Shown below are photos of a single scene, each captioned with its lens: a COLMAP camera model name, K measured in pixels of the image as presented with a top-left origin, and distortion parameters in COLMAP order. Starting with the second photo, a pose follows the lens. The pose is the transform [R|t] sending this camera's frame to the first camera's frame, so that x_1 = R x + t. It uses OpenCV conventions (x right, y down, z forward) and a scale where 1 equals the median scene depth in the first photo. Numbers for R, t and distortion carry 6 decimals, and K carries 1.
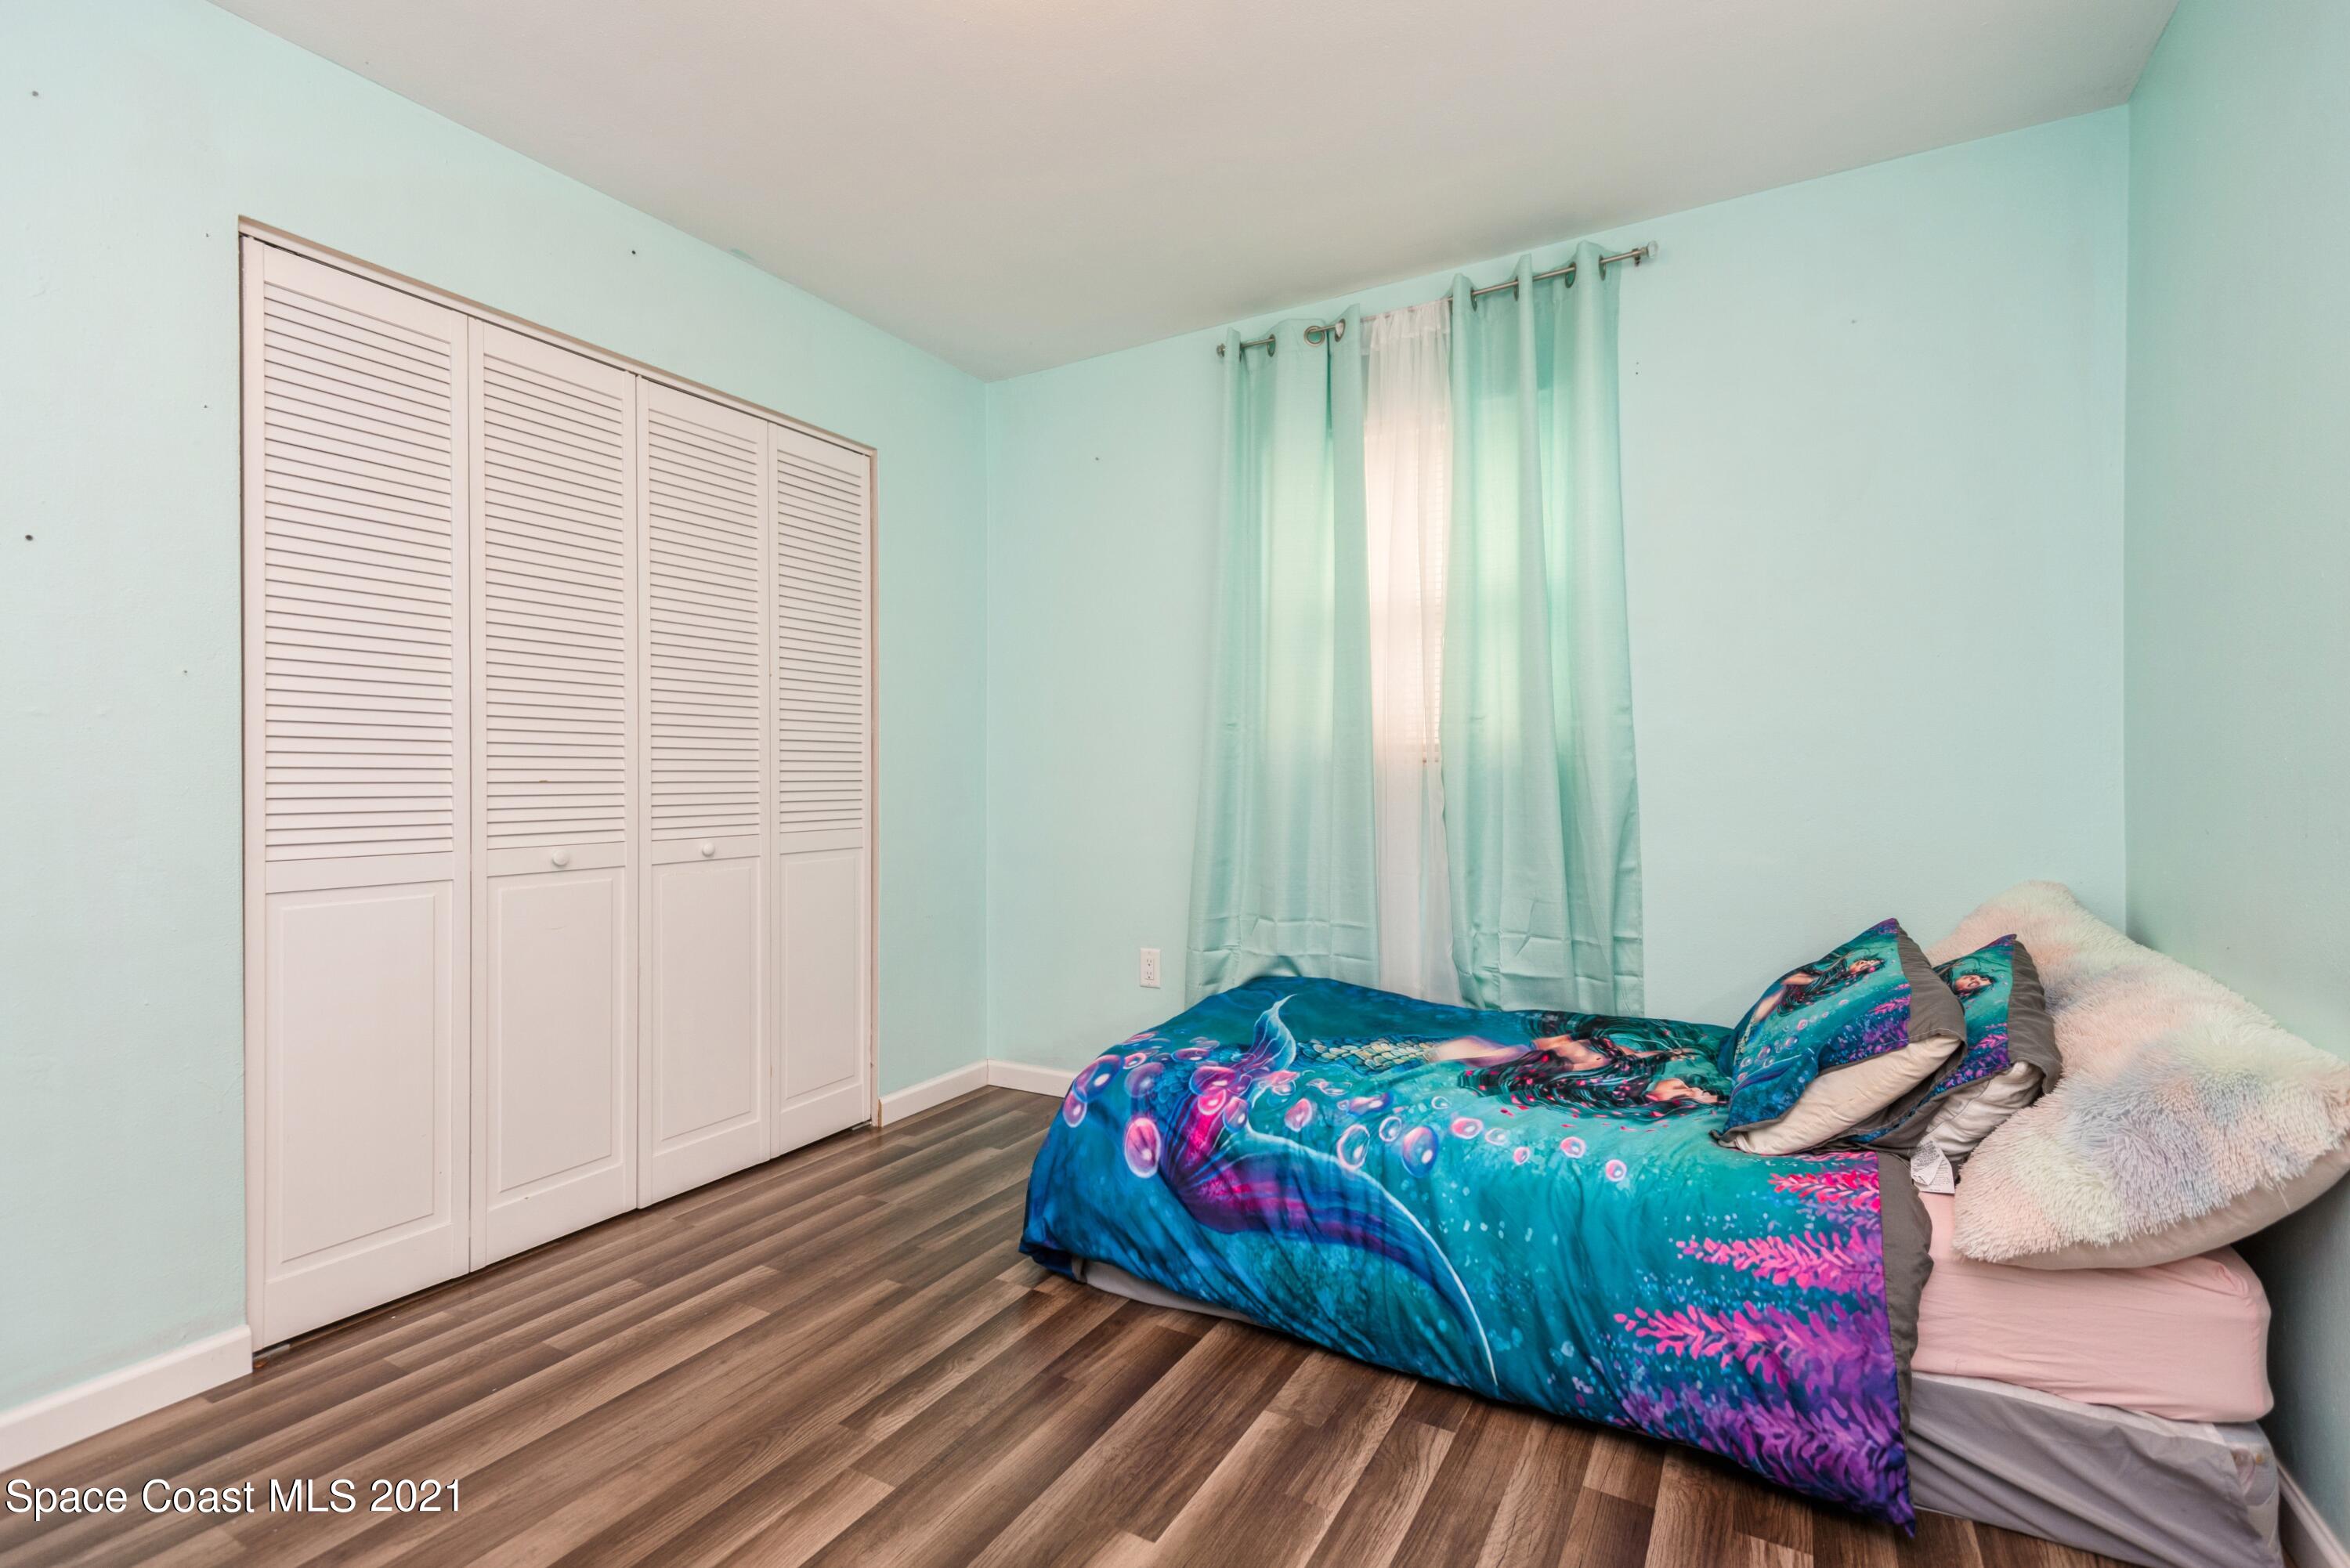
lens RADIAL K [[1070.6, 0, 1164.1], [0, 1070.6, 777.6], [0, 0, 1]] dist [0.038200, -0.019429]
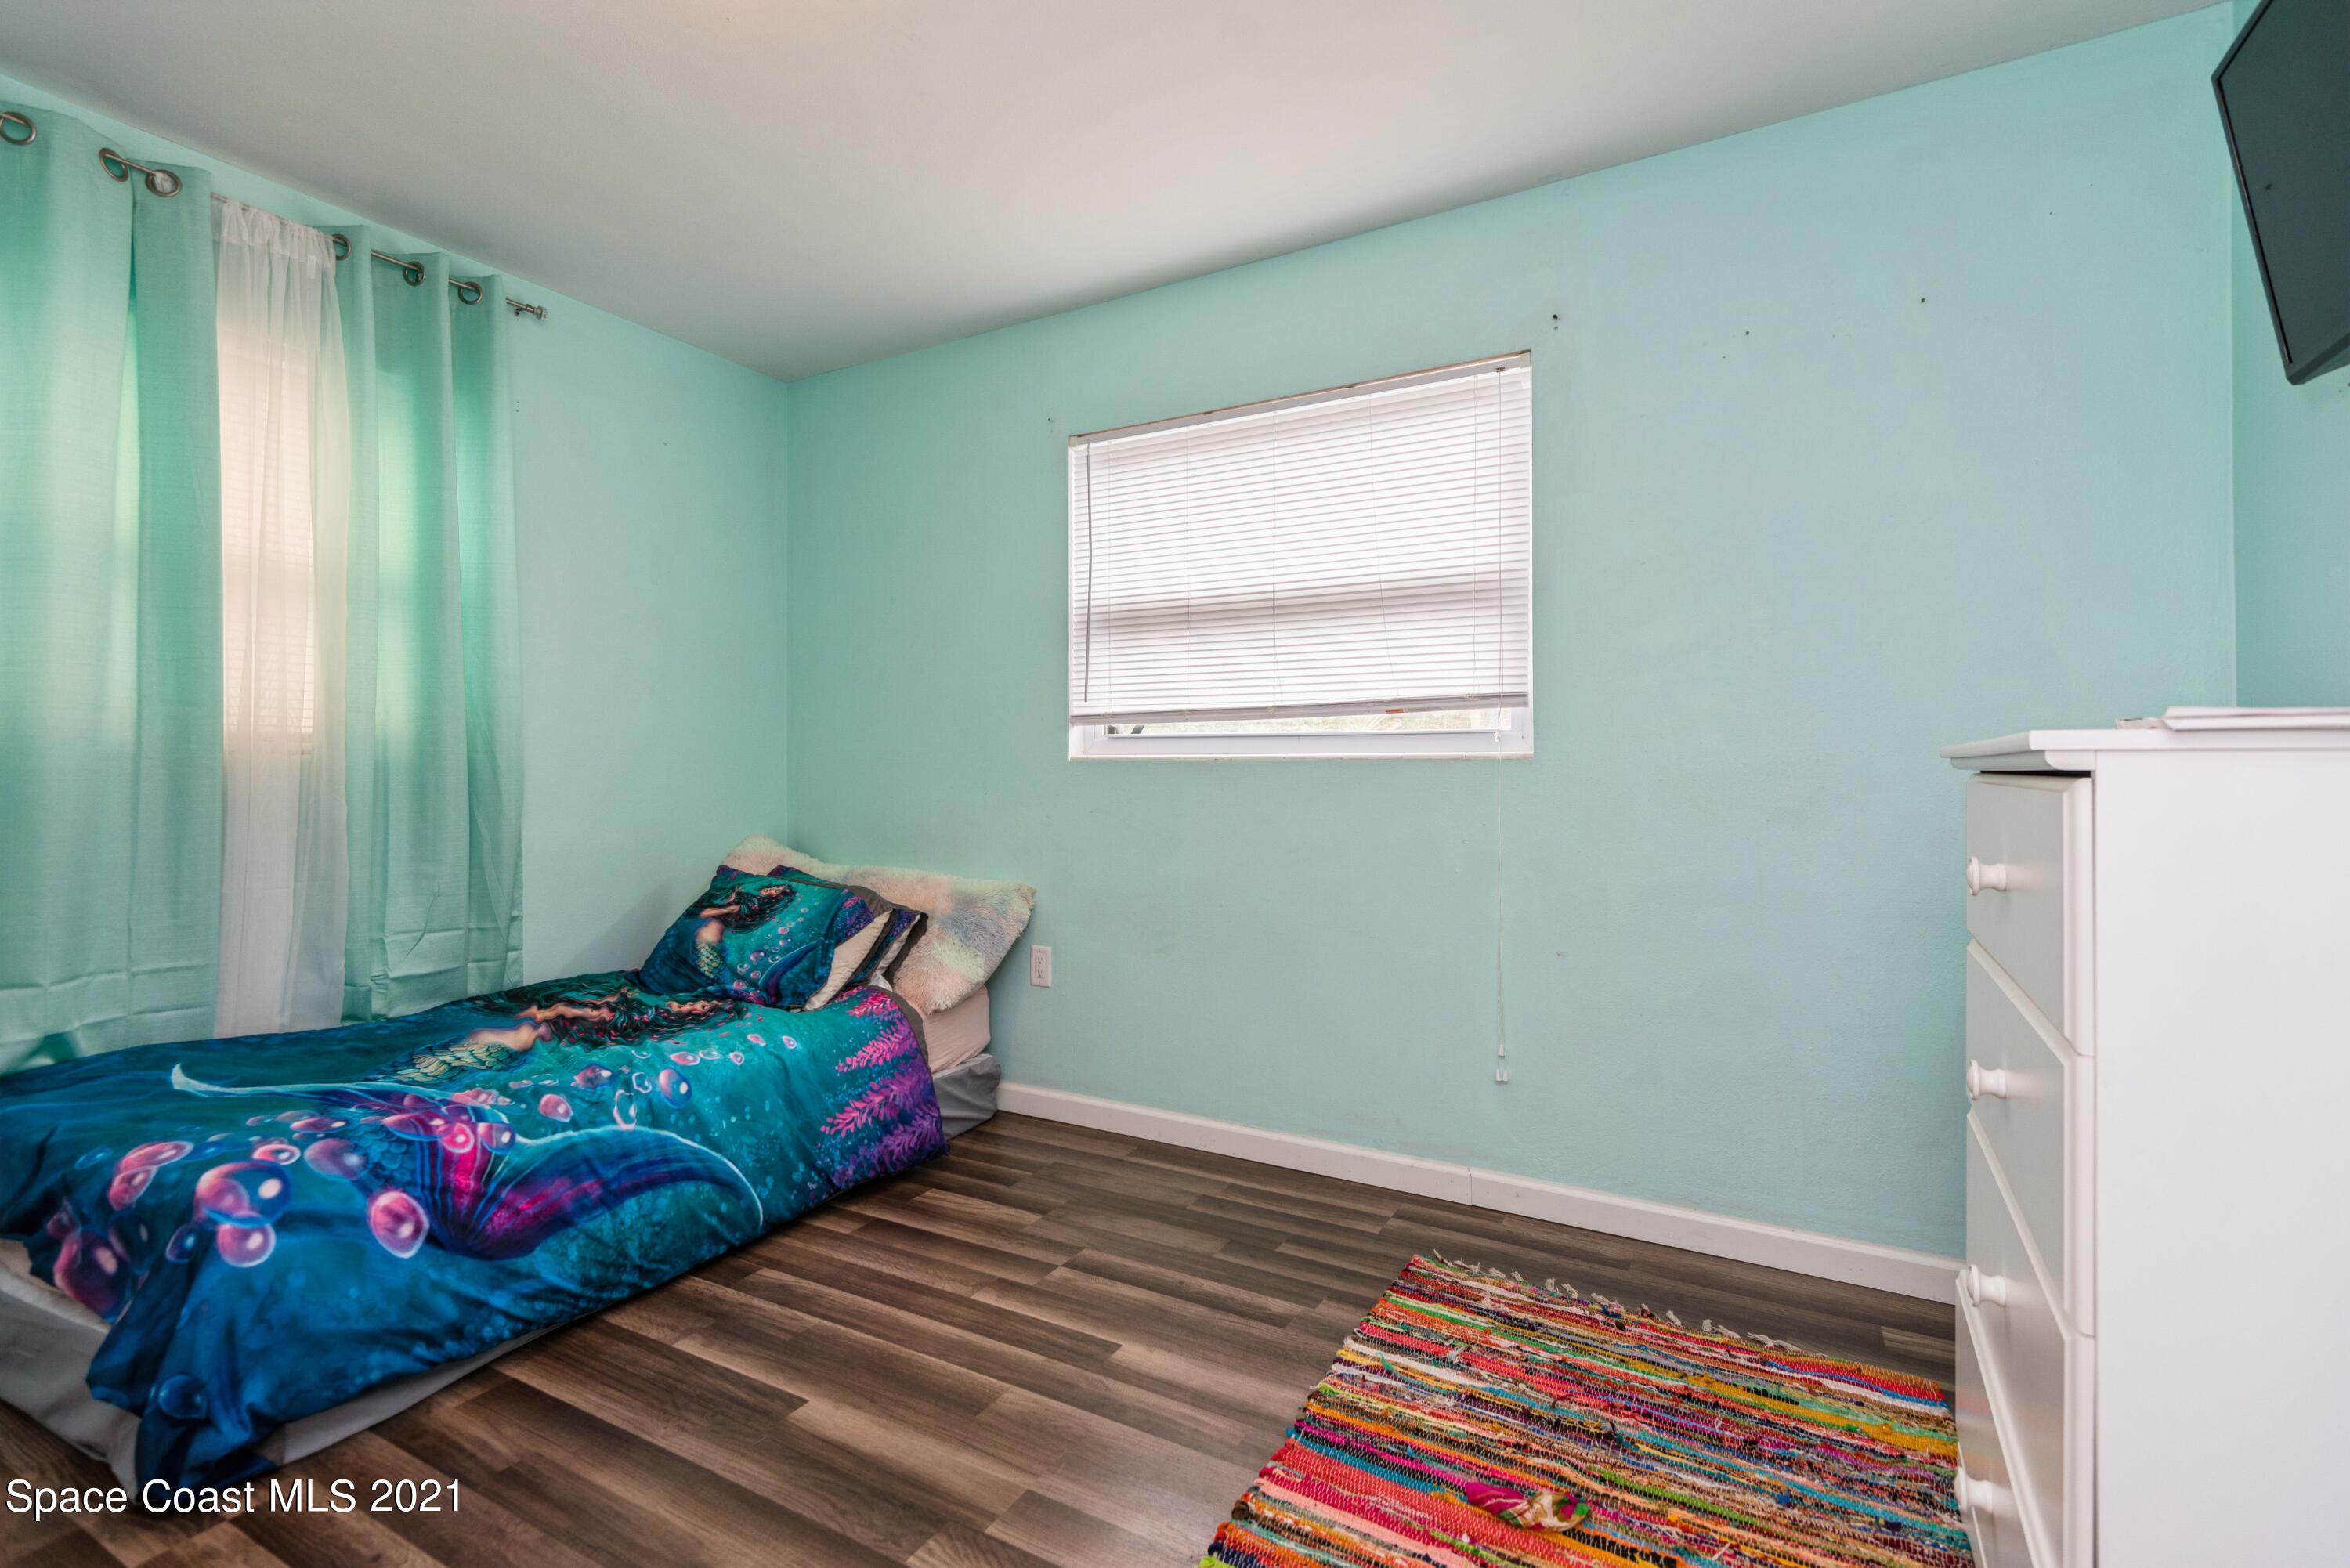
lens RADIAL K [[1070.6, 0, 1164.1], [0, 1070.6, 777.6], [0, 0, 1]] dist [0.038200, -0.019429]
pose [[-0.008924, -0.008539, 0.999924, -0.939375], [0.008329, 0.999928, 0.008614, 0.003040], [-0.999925, 0.008405, -0.008852, 0.471395]]
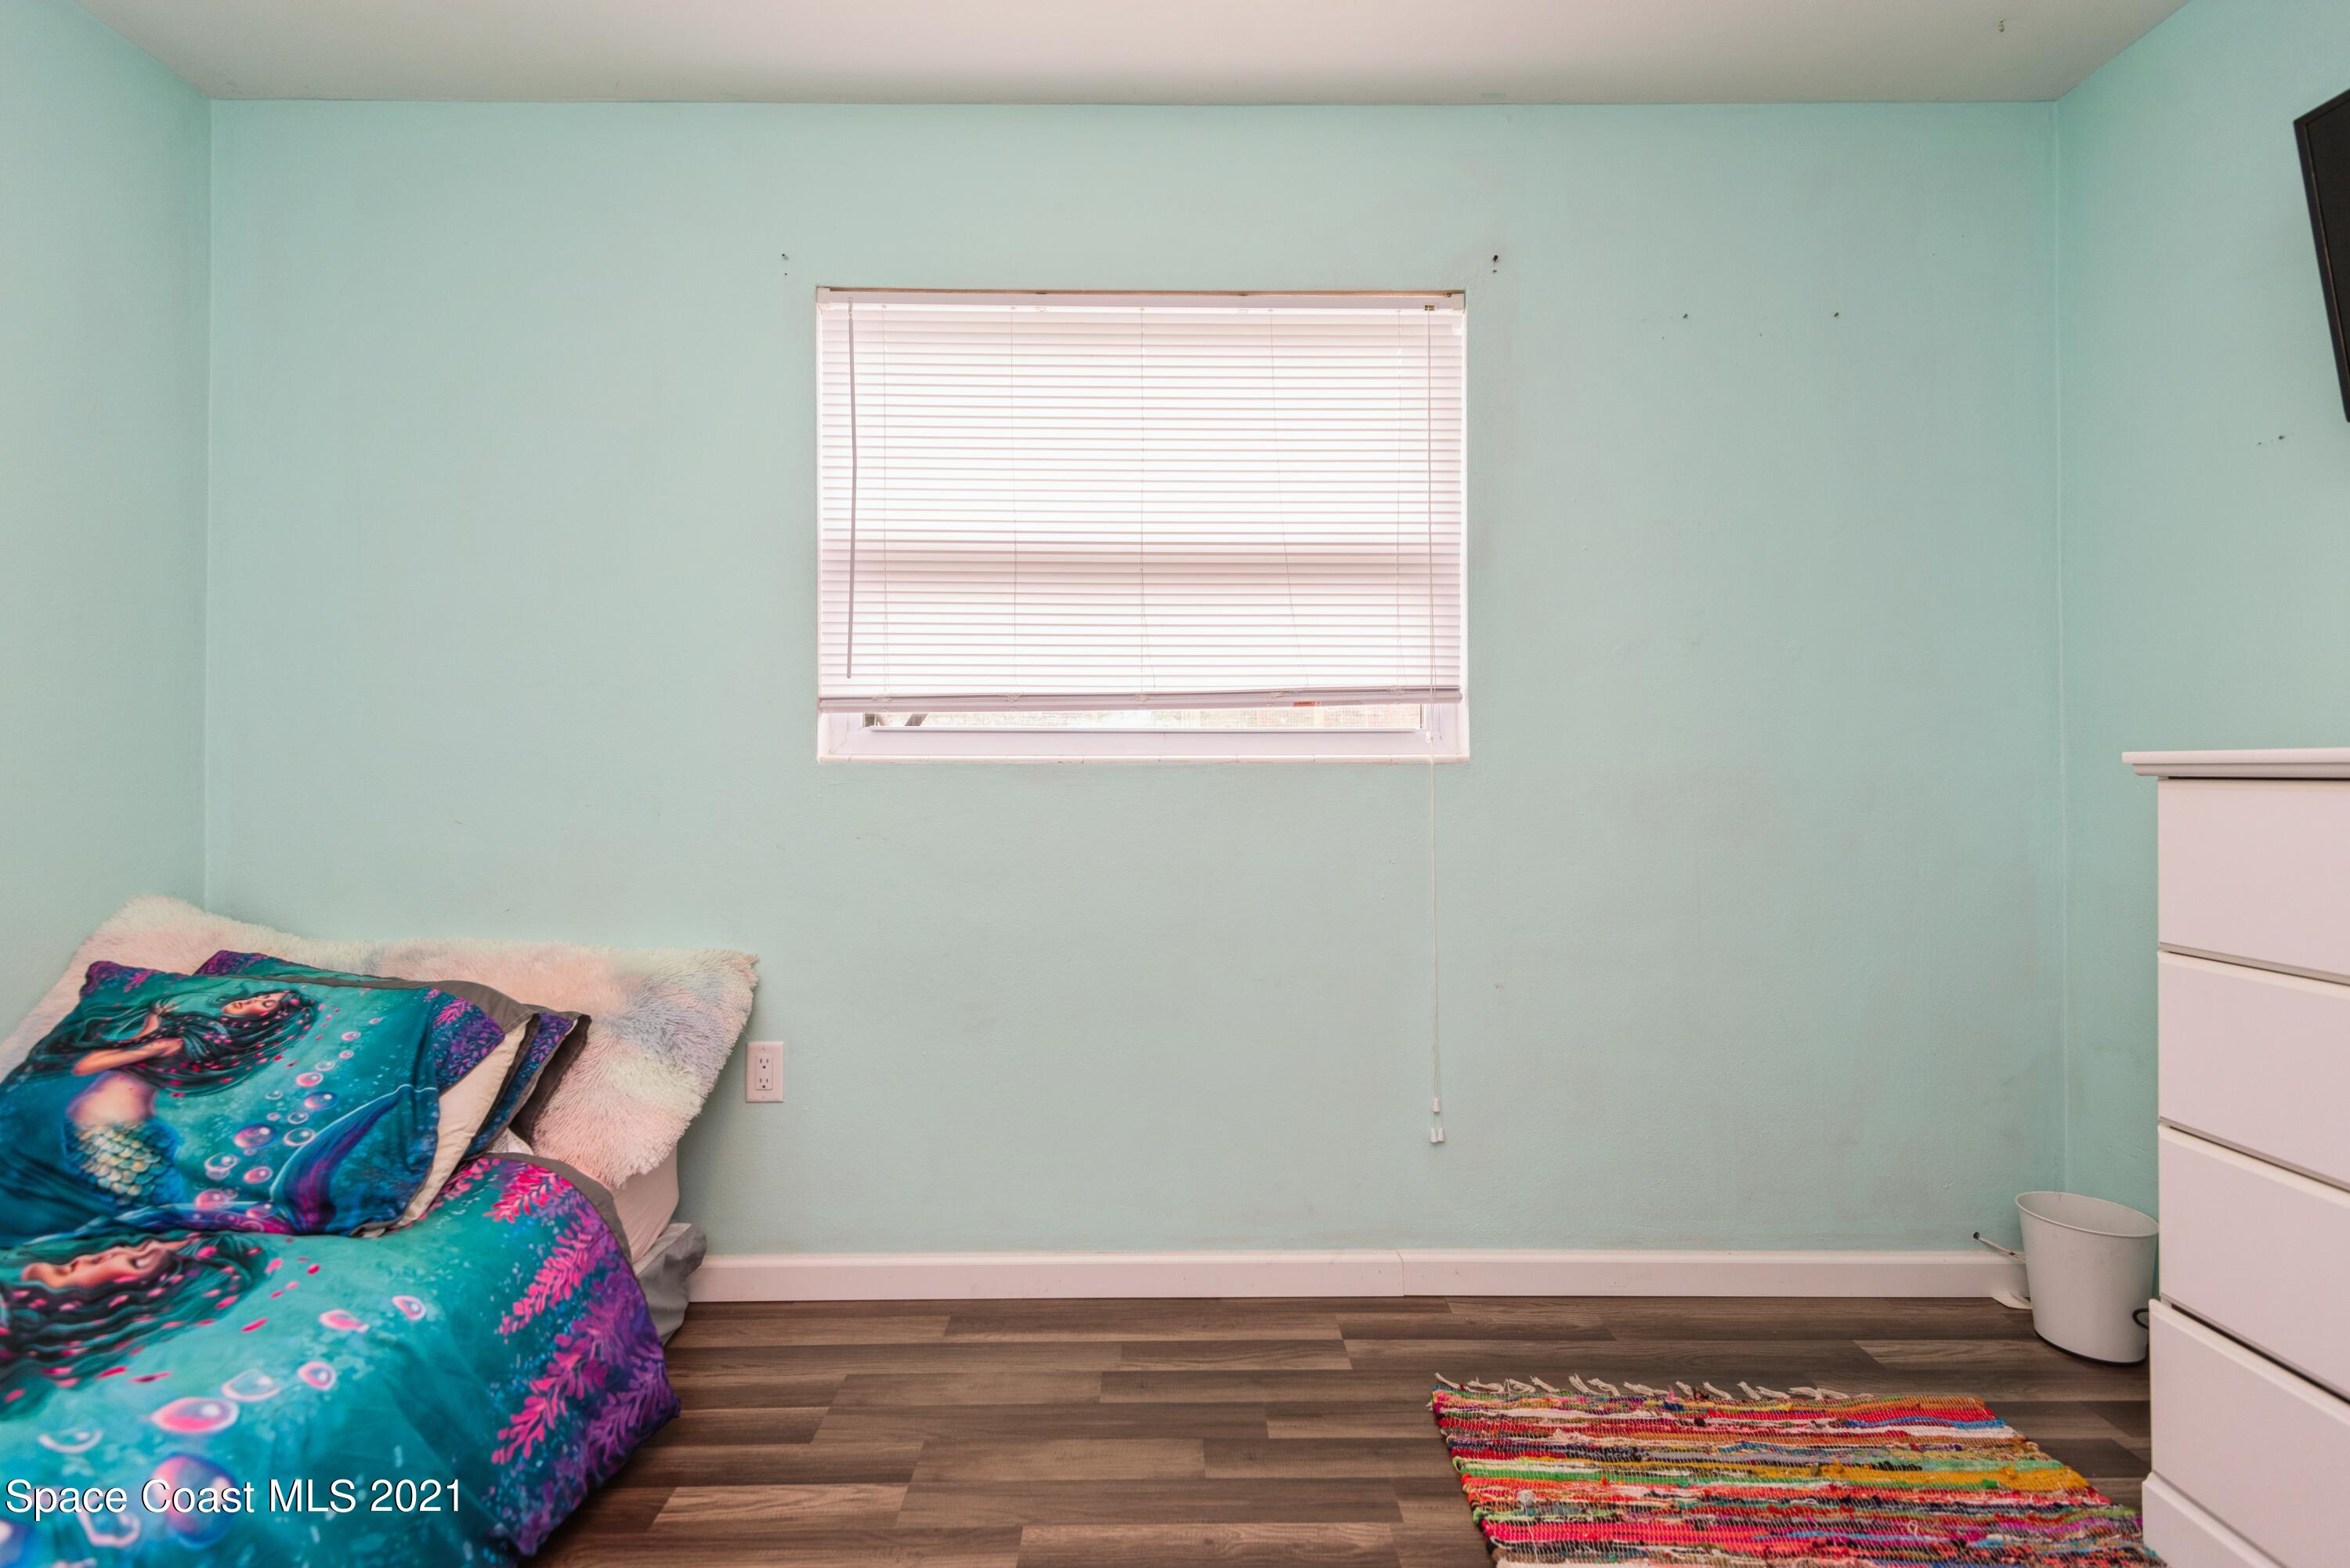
lens RADIAL K [[1085.5, 0, 1178.4], [0, 1085.5, 772.1], [0, 0, 1]] dist [0.020574, -0.007728]
pose [[-0.514228, 0.001365, 0.857652, -0.462187], [0.008335, 0.999959, 0.003406, -0.001885], [-0.857613, 0.008900, -0.514219, 0.859475]]
